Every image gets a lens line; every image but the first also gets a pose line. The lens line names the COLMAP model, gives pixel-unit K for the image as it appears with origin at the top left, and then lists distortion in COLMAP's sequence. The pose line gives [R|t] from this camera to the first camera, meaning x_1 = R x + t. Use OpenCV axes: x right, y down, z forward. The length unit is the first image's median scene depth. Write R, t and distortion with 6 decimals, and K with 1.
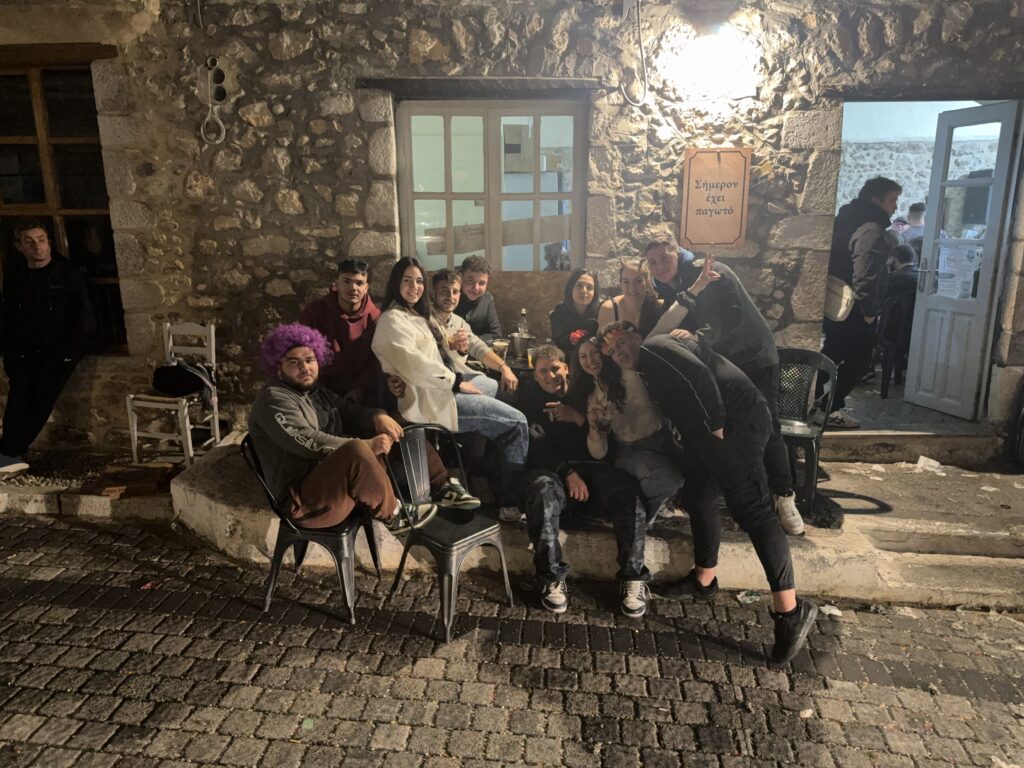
lens RADIAL K [[709.9, 0, 502.9], [0, 709.9, 389.7], [0, 0, 1]] dist [0.006437, -0.004510]
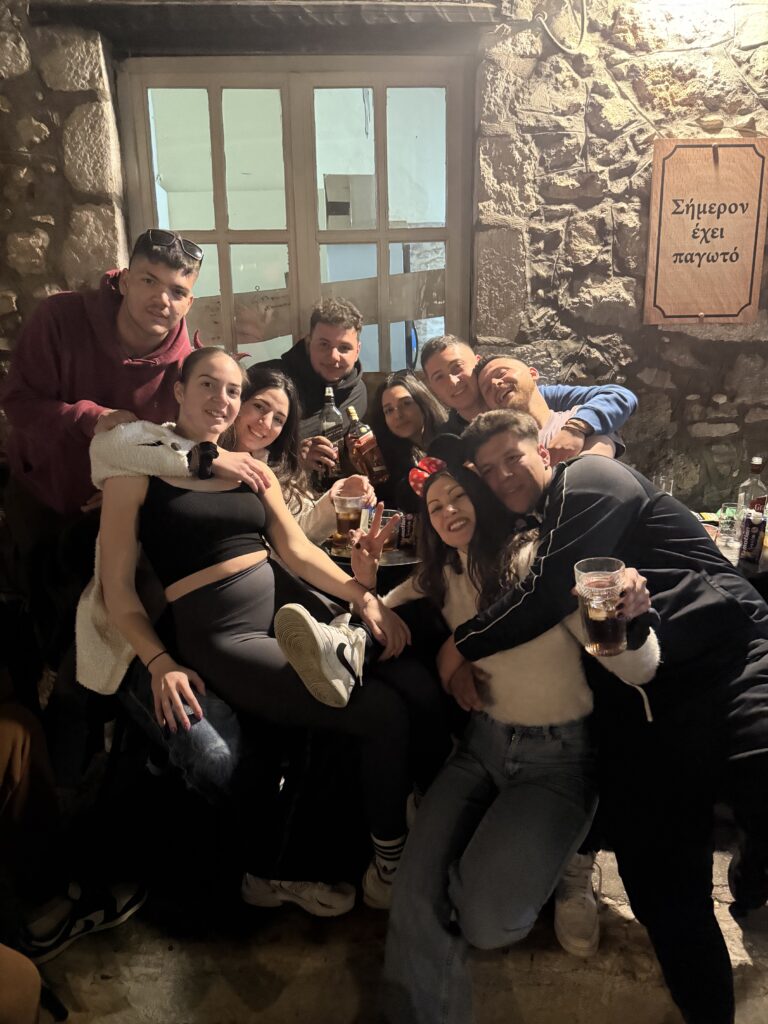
lens RADIAL K [[734.3, 0, 388.2], [0, 734.3, 508.3], [0, 0, 1]] dist [-0.006351, -0.047618]
pose [[0.997099, -0.029610, 0.070119, 0.005542], [0.030674, 0.999429, -0.014150, -0.055090], [-0.069660, 0.016259, 0.997438, 0.457779]]
